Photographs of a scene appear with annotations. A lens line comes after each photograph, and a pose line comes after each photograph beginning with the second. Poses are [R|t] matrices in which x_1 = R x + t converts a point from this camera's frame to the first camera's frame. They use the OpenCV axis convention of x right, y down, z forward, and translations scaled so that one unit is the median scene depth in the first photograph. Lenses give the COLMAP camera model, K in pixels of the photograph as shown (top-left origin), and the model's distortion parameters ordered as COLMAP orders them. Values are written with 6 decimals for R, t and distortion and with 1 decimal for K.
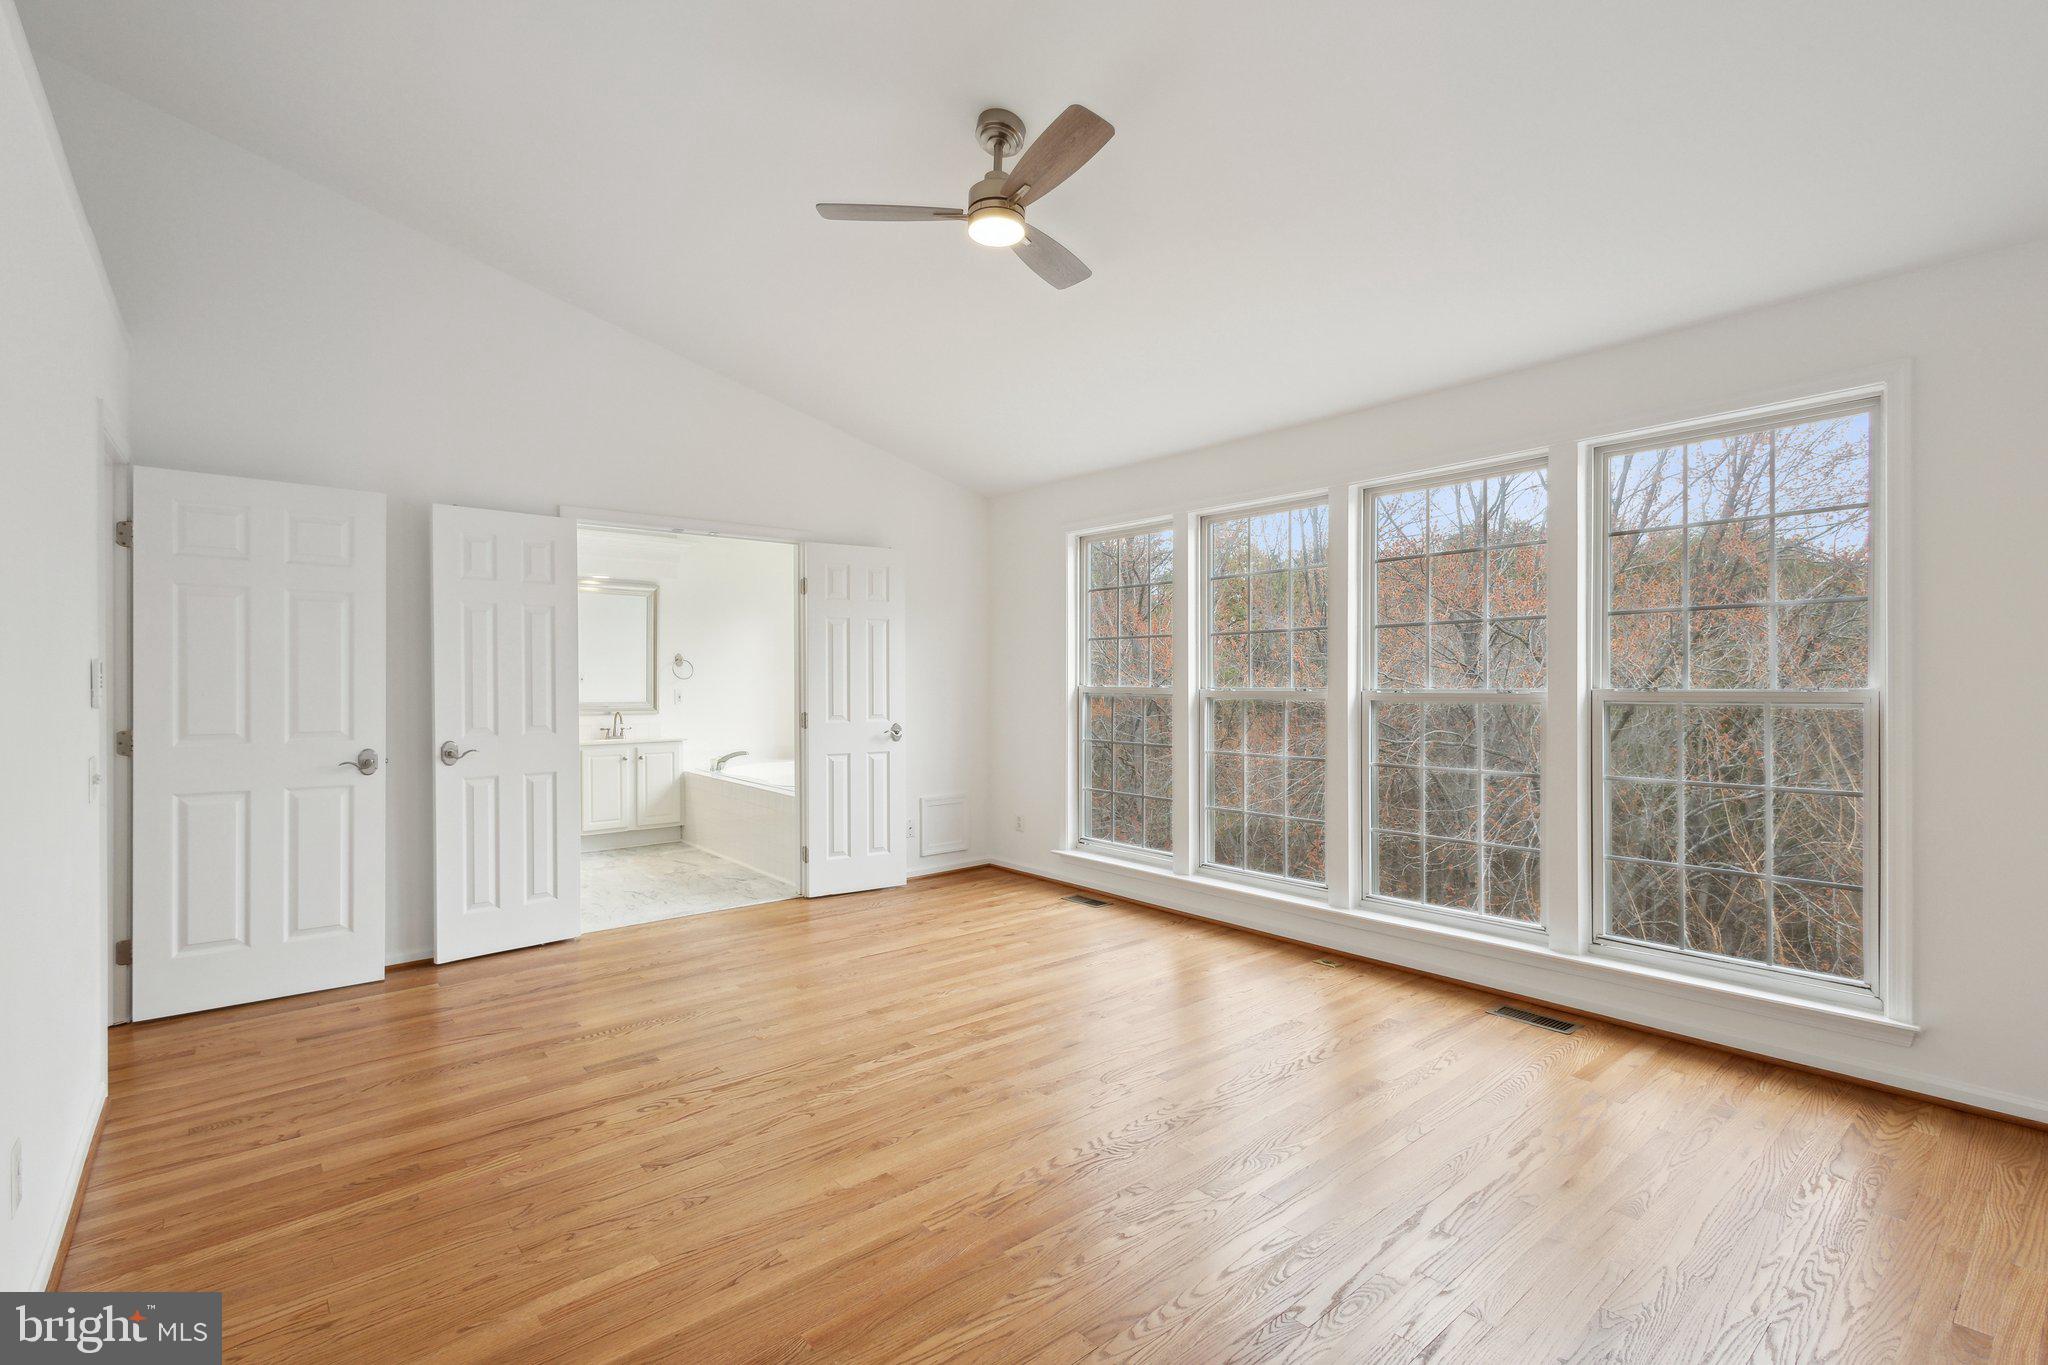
lens RADIAL K [[938.5, 0, 1042.5], [0, 938.5, 678.0], [0, 0, 1]] dist [0.017473, -0.004104]
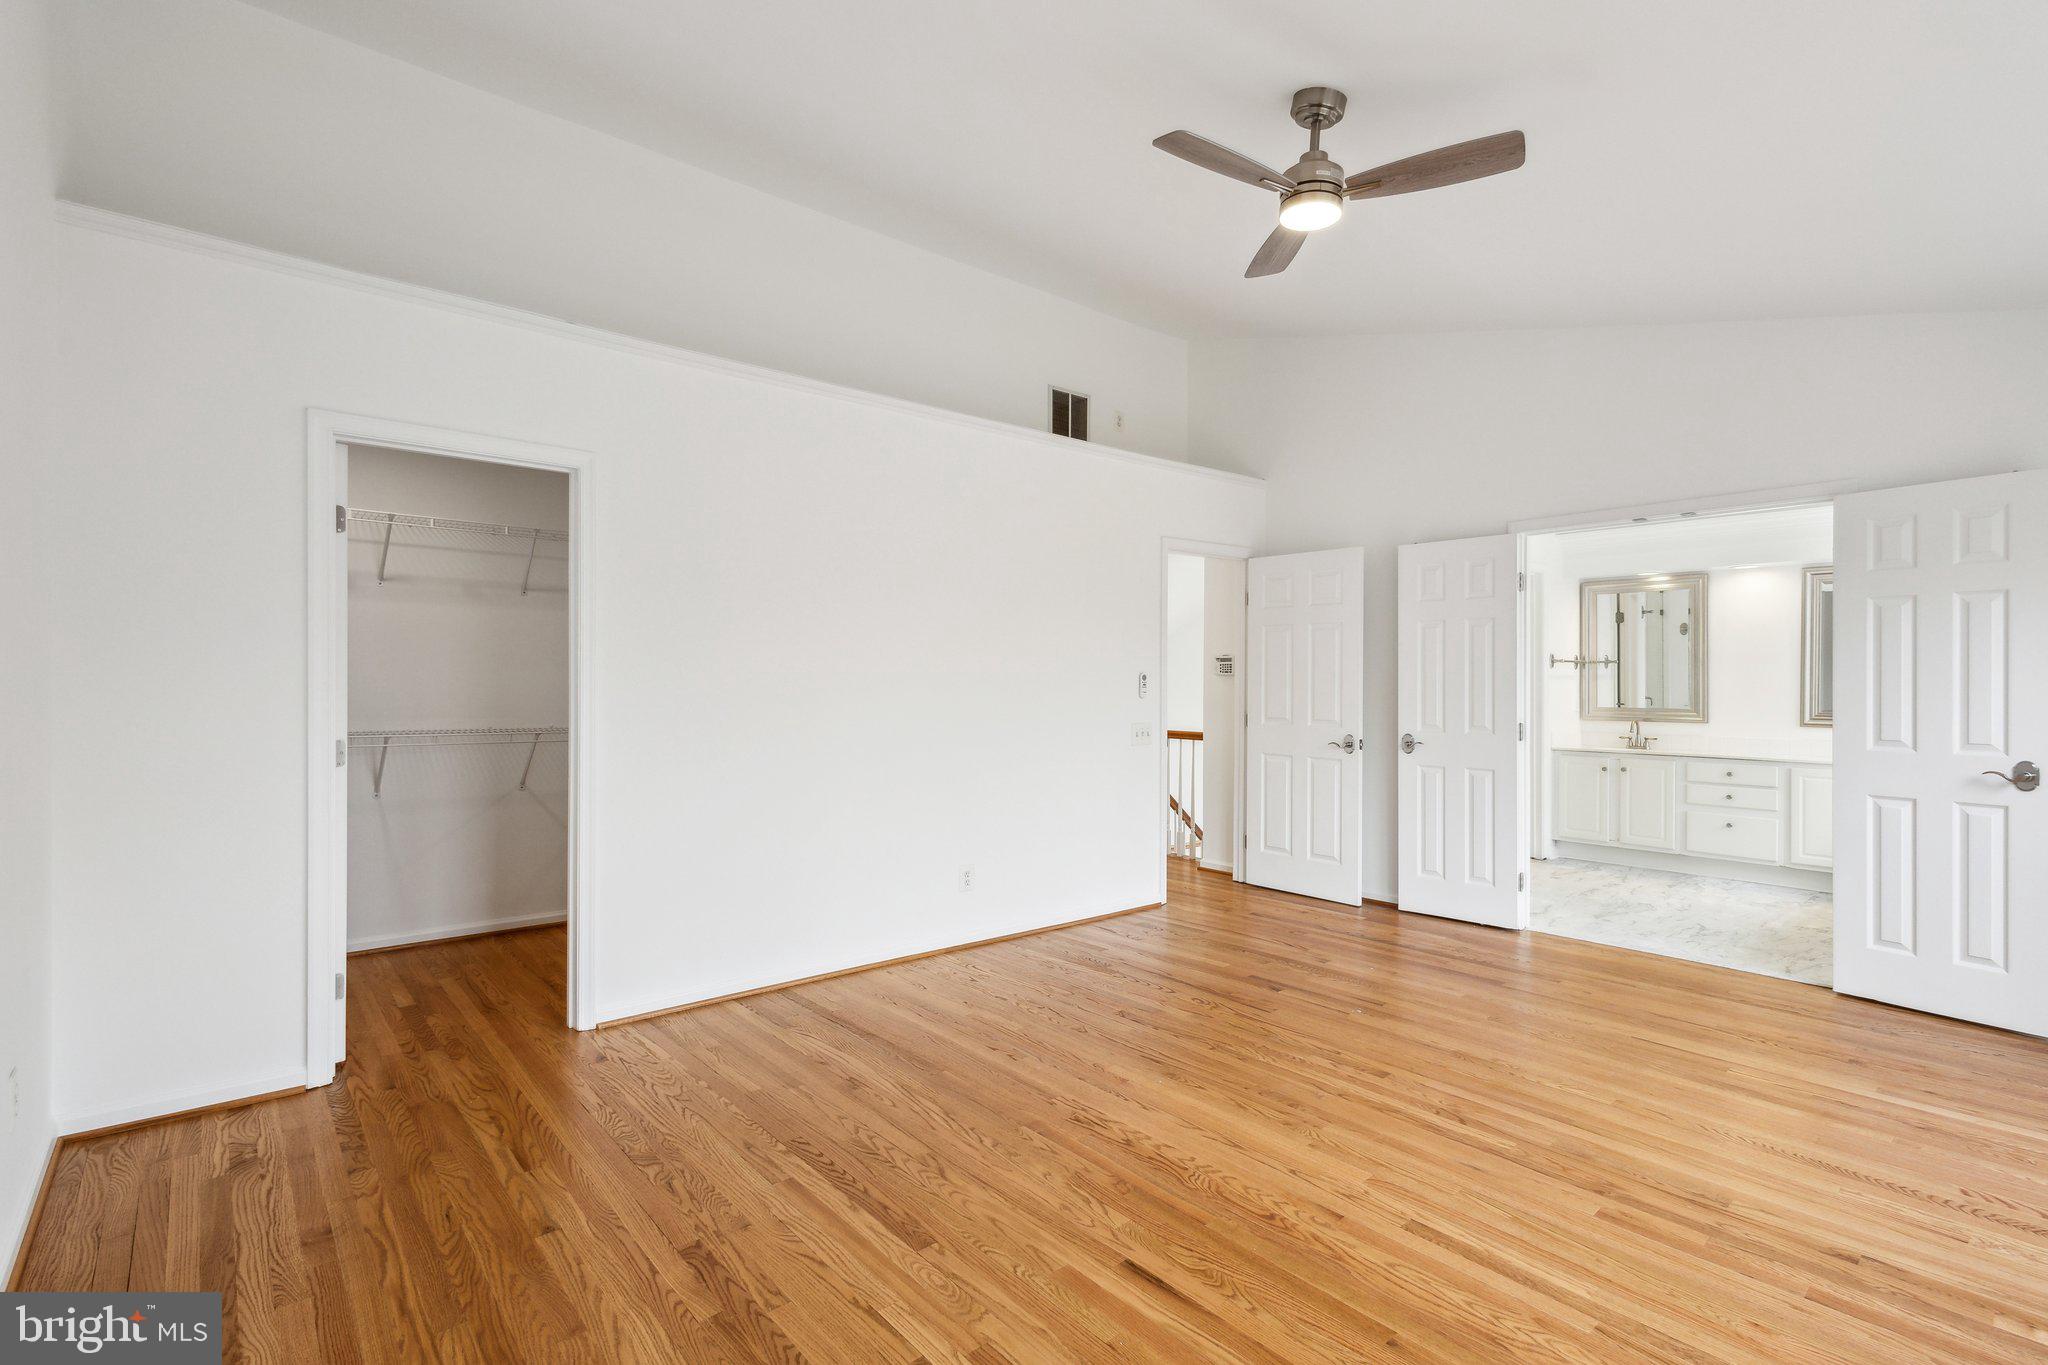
lens RADIAL K [[938.5, 0, 1008.6], [0, 938.5, 664.5], [0, 0, 1]] dist [0.017473, -0.004104]
pose [[-0.003370, -0.016316, -0.999861, 0.678089], [-0.002074, 0.999865, -0.016309, -0.003349], [0.999992, 0.002019, -0.003403, 0.525050]]
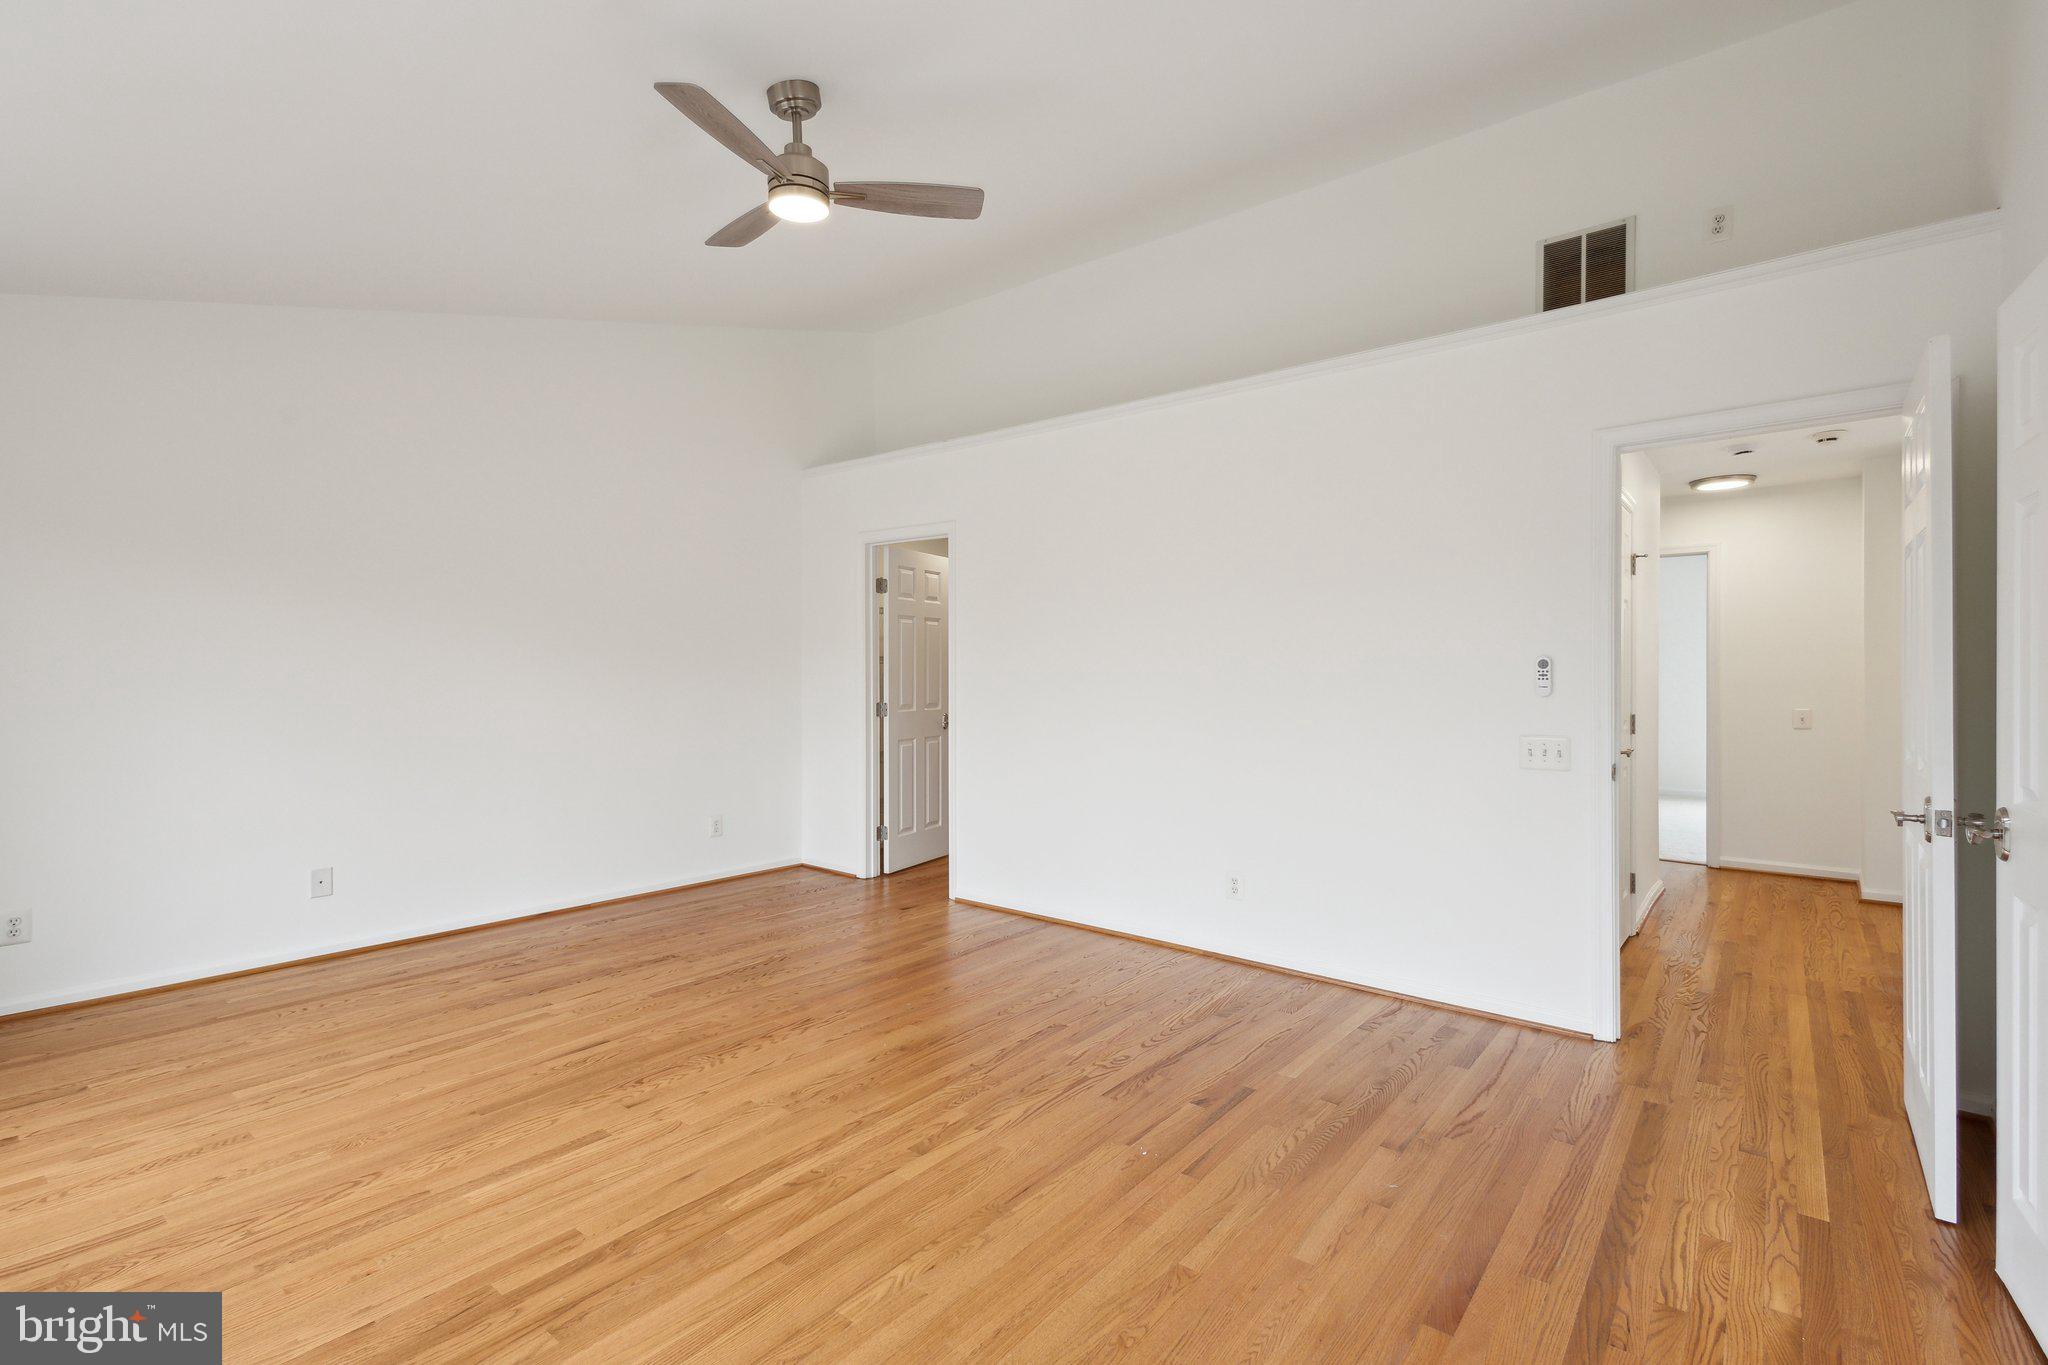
lens RADIAL K [[938.5, 0, 1056.7], [0, 938.5, 679.5], [0, 0, 1]] dist [0.017473, -0.004104]
pose [[-0.979327, 0.005857, -0.202201, -0.083315], [0.004241, 0.999956, 0.008422, -0.004727], [0.202241, 0.007391, -0.979308, 1.494212]]
